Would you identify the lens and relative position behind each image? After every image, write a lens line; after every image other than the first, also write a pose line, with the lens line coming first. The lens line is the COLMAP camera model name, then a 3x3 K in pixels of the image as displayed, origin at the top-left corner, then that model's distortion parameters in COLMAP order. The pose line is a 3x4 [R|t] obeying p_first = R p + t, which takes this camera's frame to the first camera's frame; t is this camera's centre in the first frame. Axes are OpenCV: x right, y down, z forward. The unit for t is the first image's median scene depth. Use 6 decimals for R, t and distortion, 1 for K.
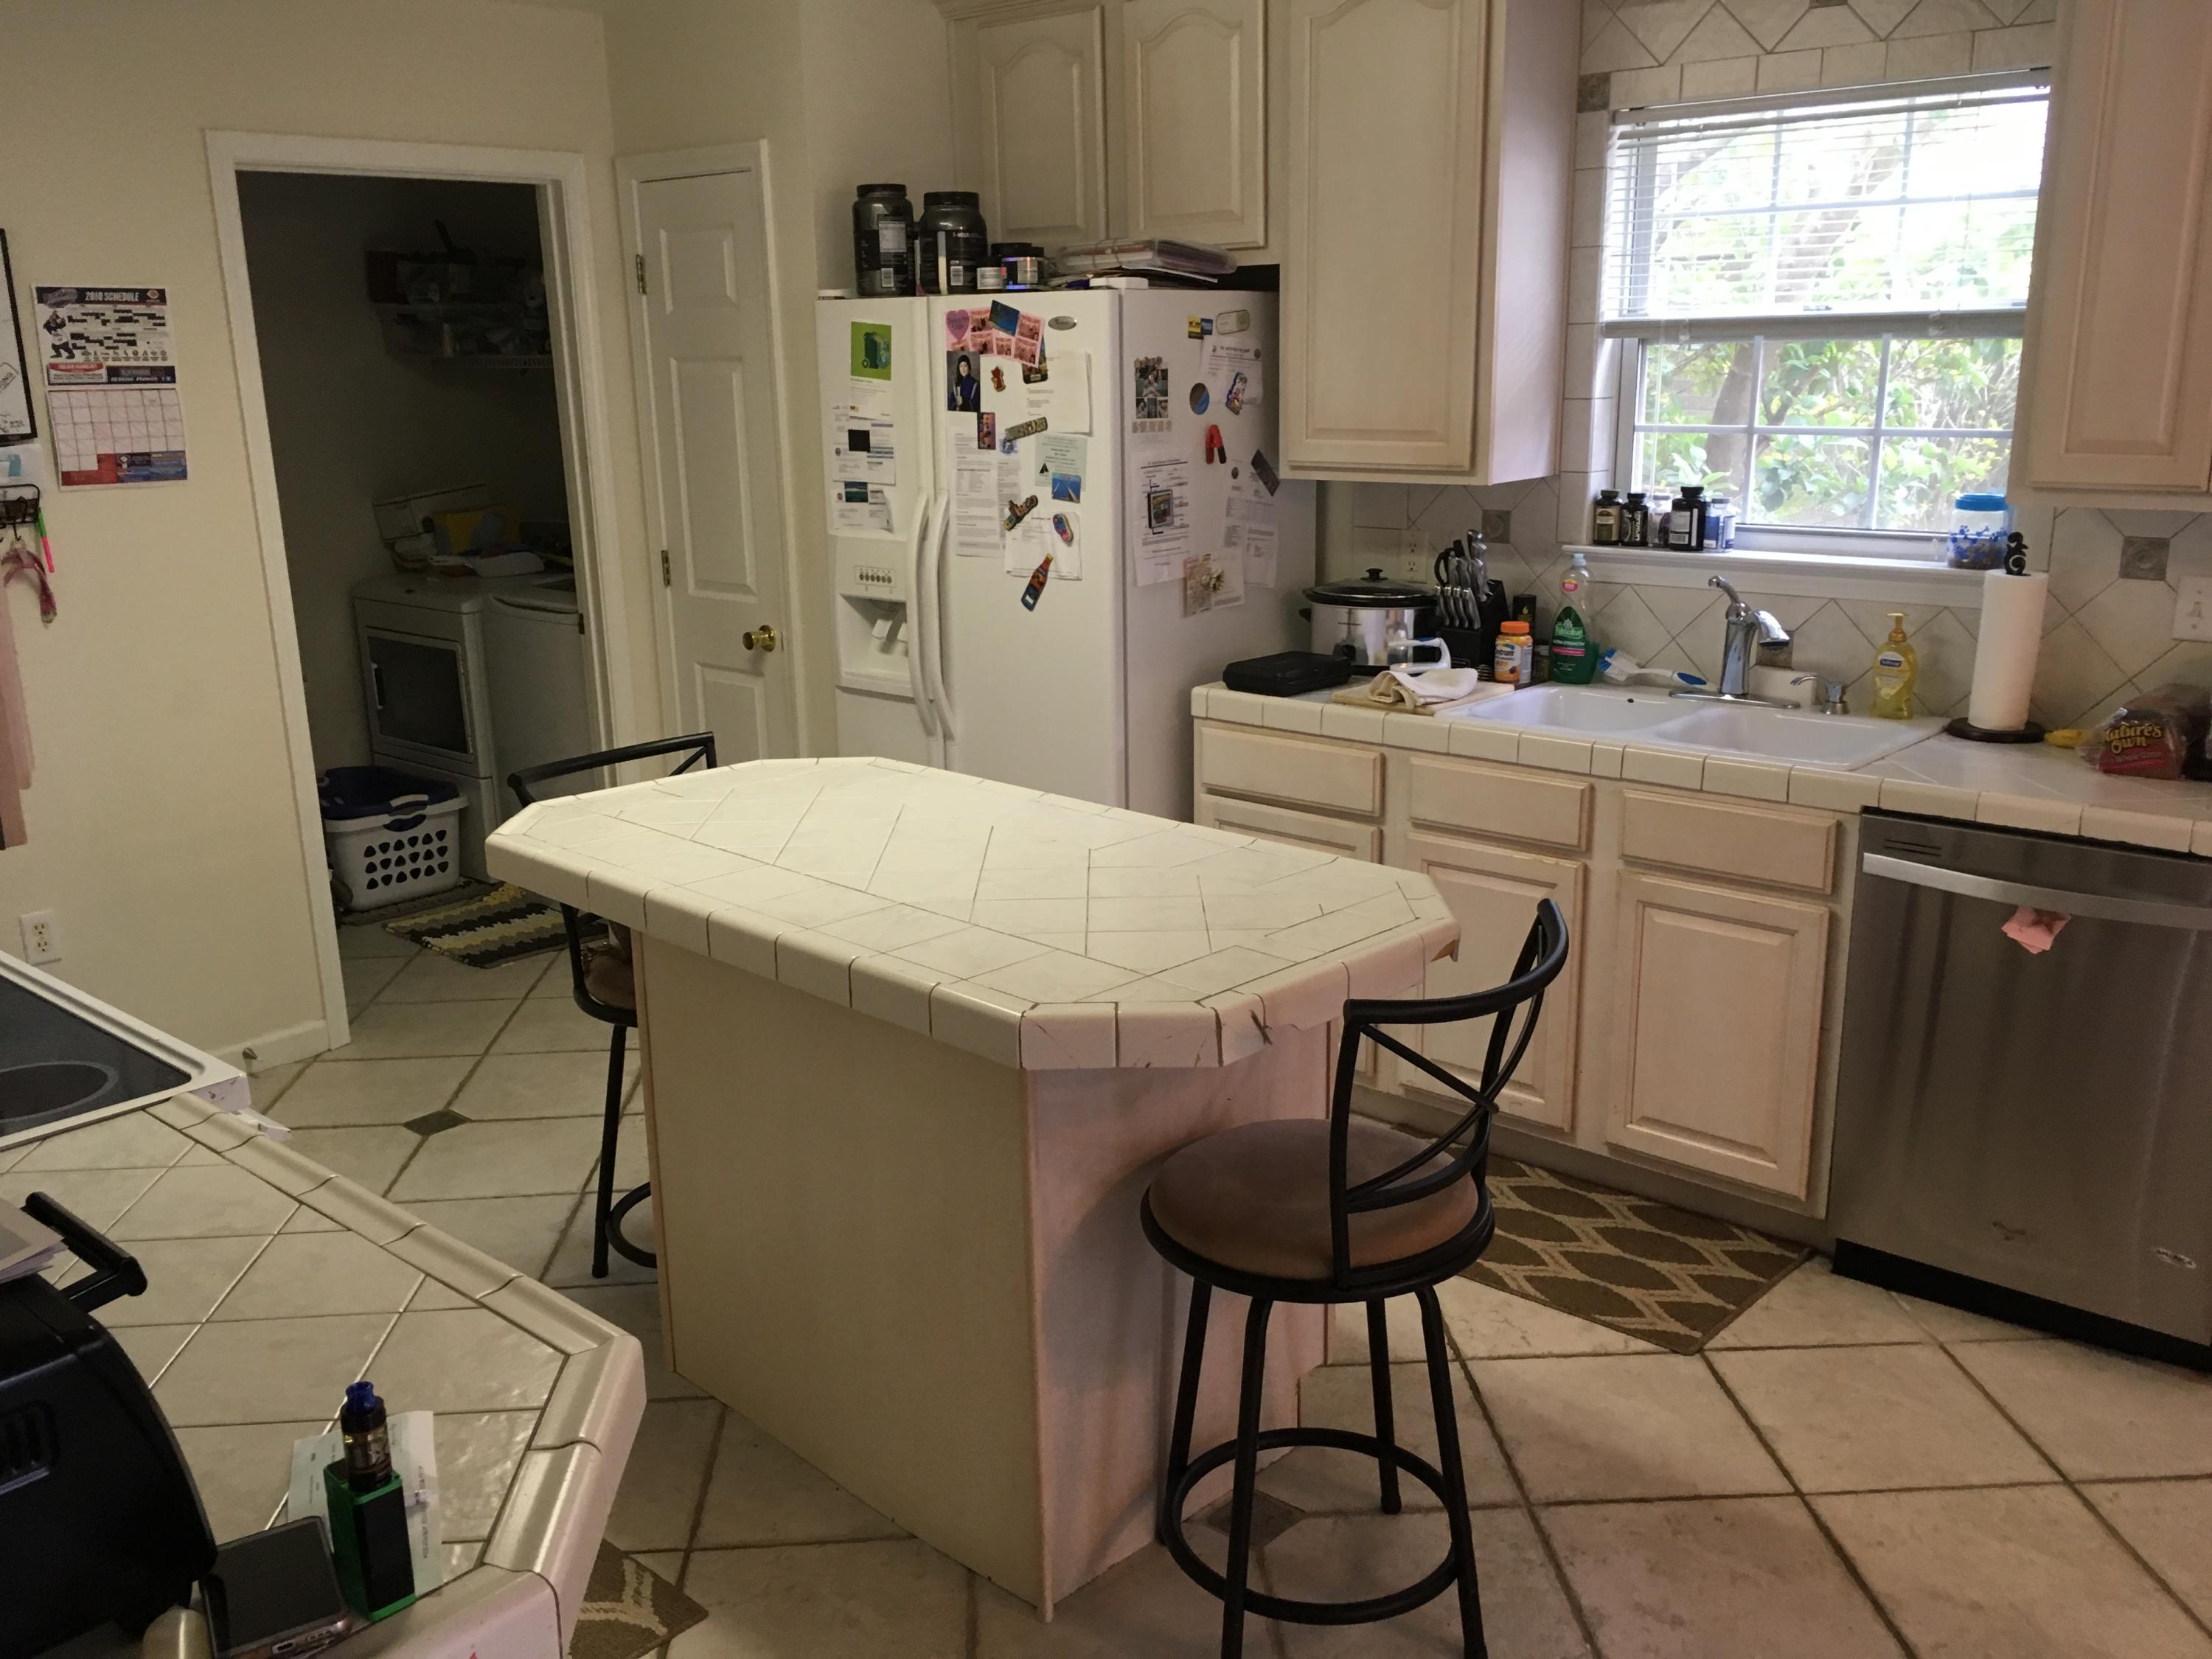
lens RADIAL K [[1902.4, 0, 1106.0], [0, 1902.4, 829.5], [0, 0, 1]] dist [0.047754, -0.067802]
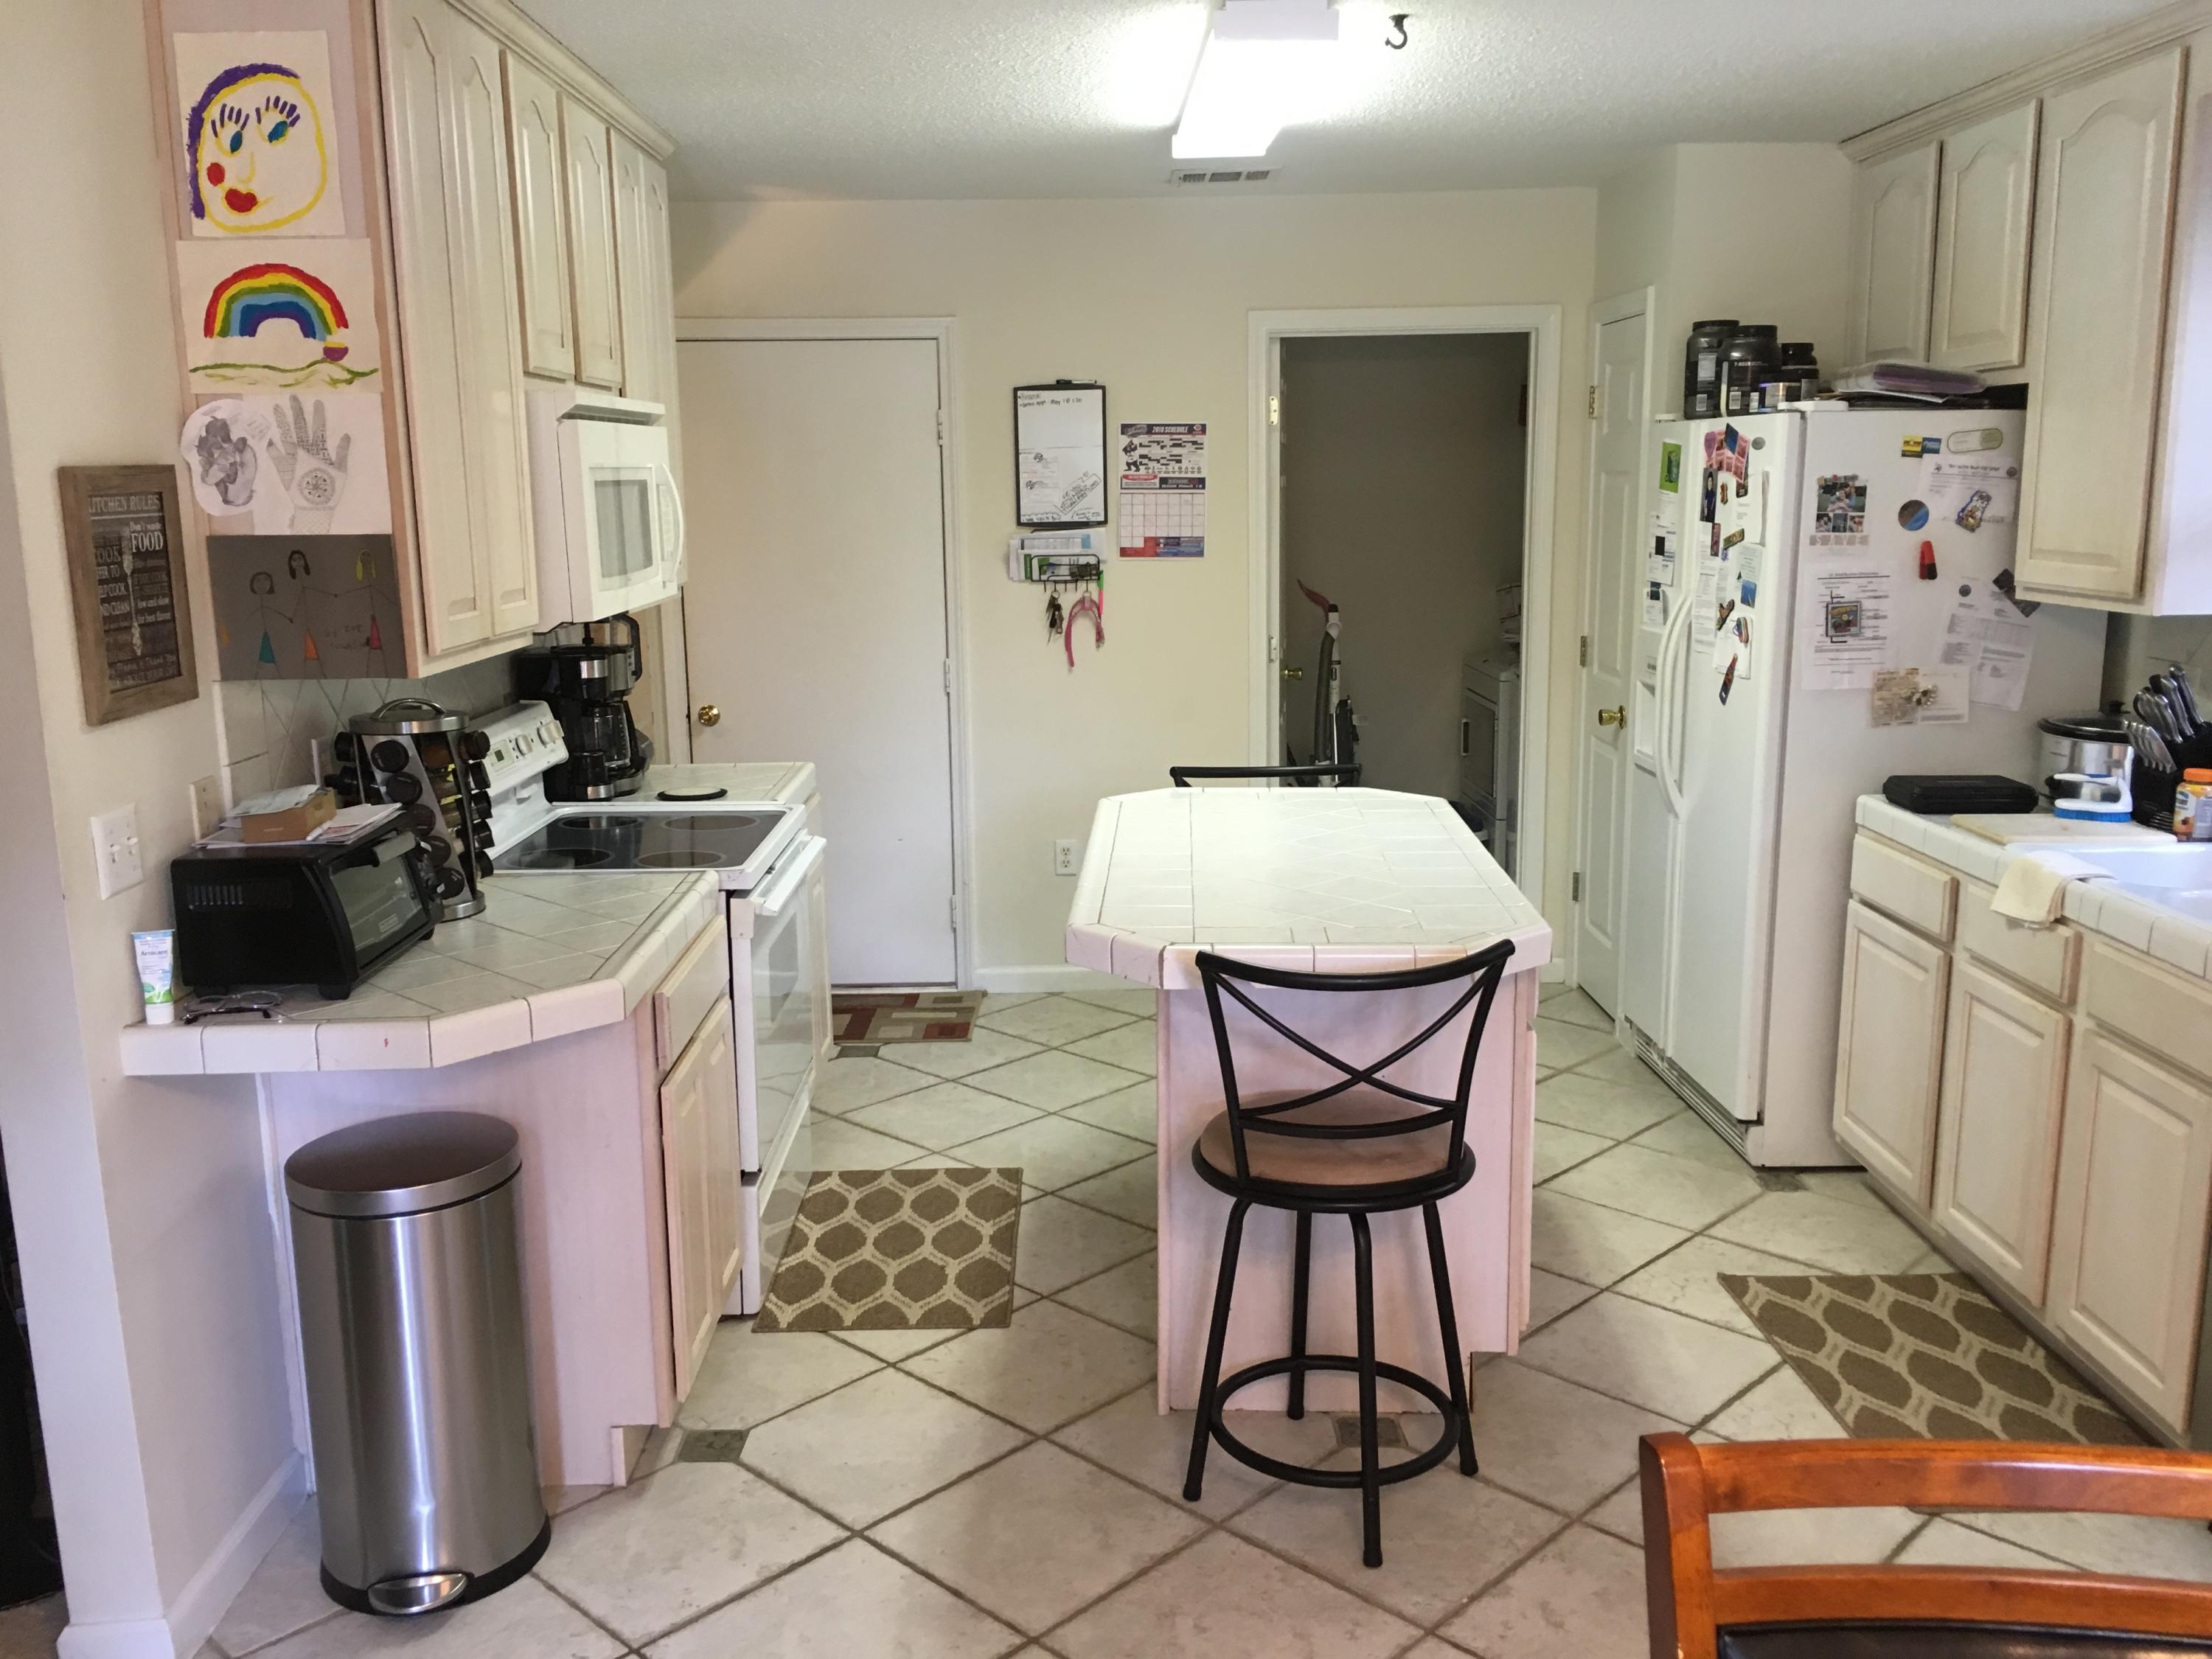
lens RADIAL K [[1886.4, 0, 1102.7], [0, 1886.4, 840.4], [0, 0, 1]] dist [0.060562, -0.079739]
pose [[0.670634, 0.150789, -0.726300, 0.525508], [-0.185354, 0.982126, 0.032753, -0.009183], [0.718257, 0.112657, 0.686597, 0.013544]]
